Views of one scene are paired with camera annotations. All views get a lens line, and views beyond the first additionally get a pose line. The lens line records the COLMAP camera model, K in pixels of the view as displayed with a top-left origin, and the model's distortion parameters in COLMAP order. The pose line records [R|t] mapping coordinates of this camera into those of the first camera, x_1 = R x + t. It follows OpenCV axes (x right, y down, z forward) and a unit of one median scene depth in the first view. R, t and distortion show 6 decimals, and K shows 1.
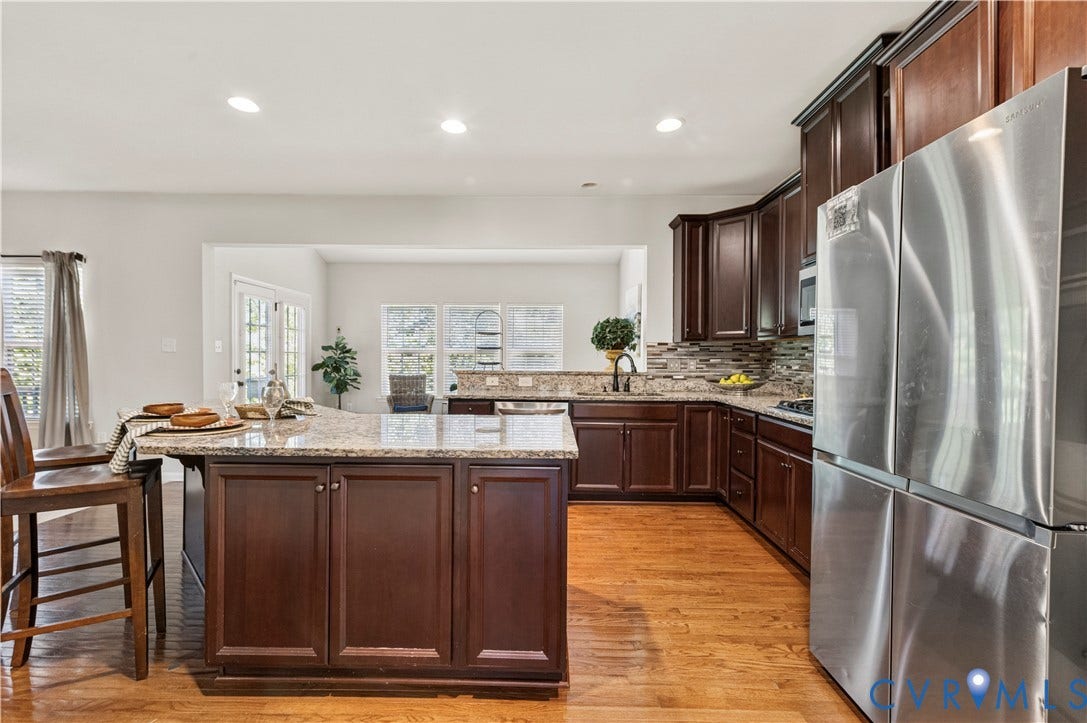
lens RADIAL K [[487.0, 0, 549.1], [0, 487.0, 368.1], [0, 0, 1]] dist [0.005357, 0.000101]
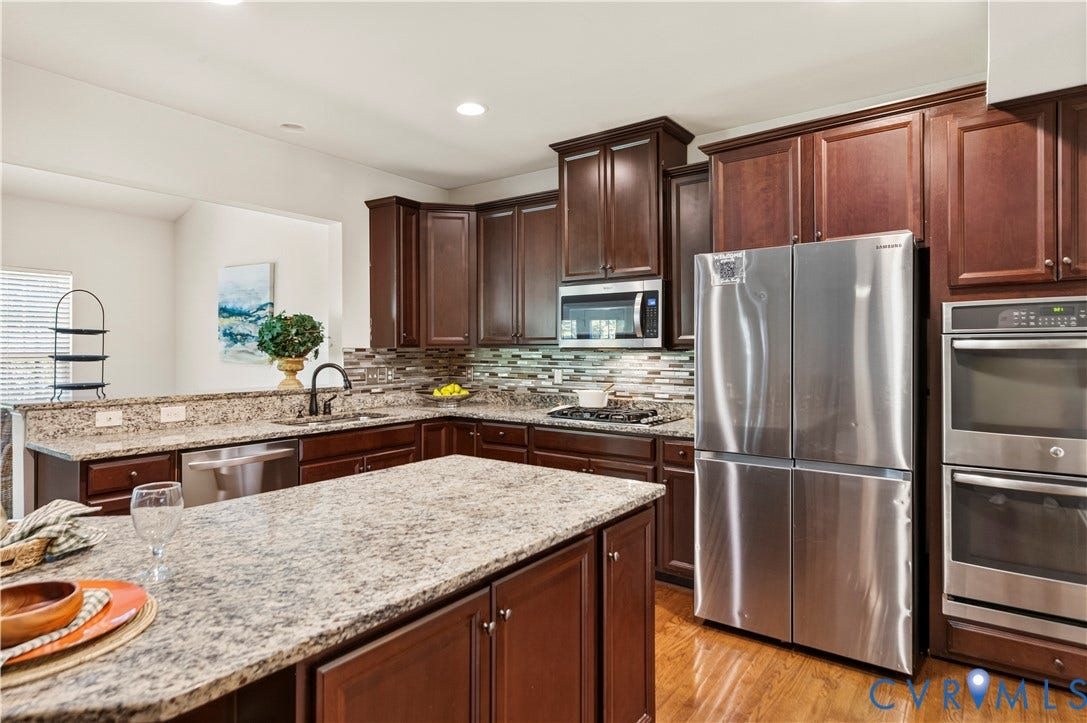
lens RADIAL K [[602.5, 0, 547.6], [0, 602.5, 355.6], [0, 0, 1]] dist [0.007823, -0.001247]
pose [[0.571605, -0.015013, 0.820391, -0.405093], [0.020450, 0.999783, 0.004047, -0.038530], [-0.820274, 0.014464, 0.571788, 0.190251]]
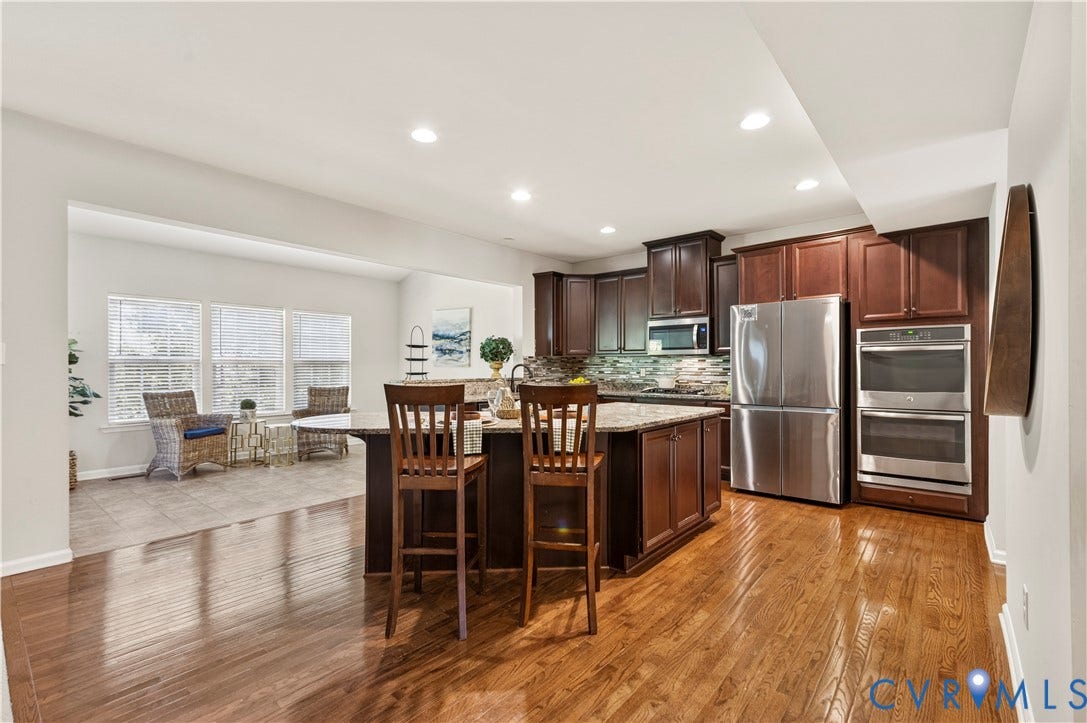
lens RADIAL K [[487.0, 0, 538.5], [0, 487.0, 368.4], [0, 0, 1]] dist [0.005357, 0.000101]
pose [[0.641369, -0.011193, 0.767151, -0.852479], [0.021304, 0.999768, -0.003224, -0.012432], [-0.766937, 0.018411, 0.641458, 0.076119]]
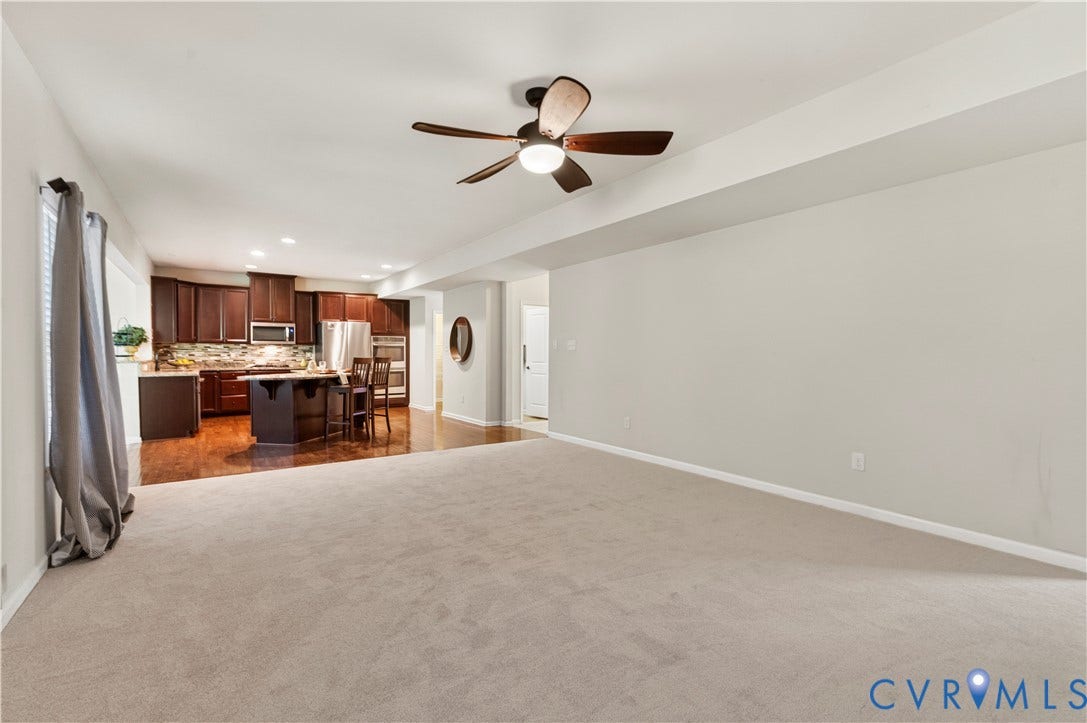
lens RADIAL K [[487.0, 0, 542.0], [0, 487.0, 360.0], [0, 0, 1]] dist [0.005357, 0.000101]
pose [[-0.558104, -0.022006, 0.829479, -2.080126], [0.009495, 0.999413, 0.032904, -0.033879], [-0.829717, 0.026240, -0.557567, 0.828123]]
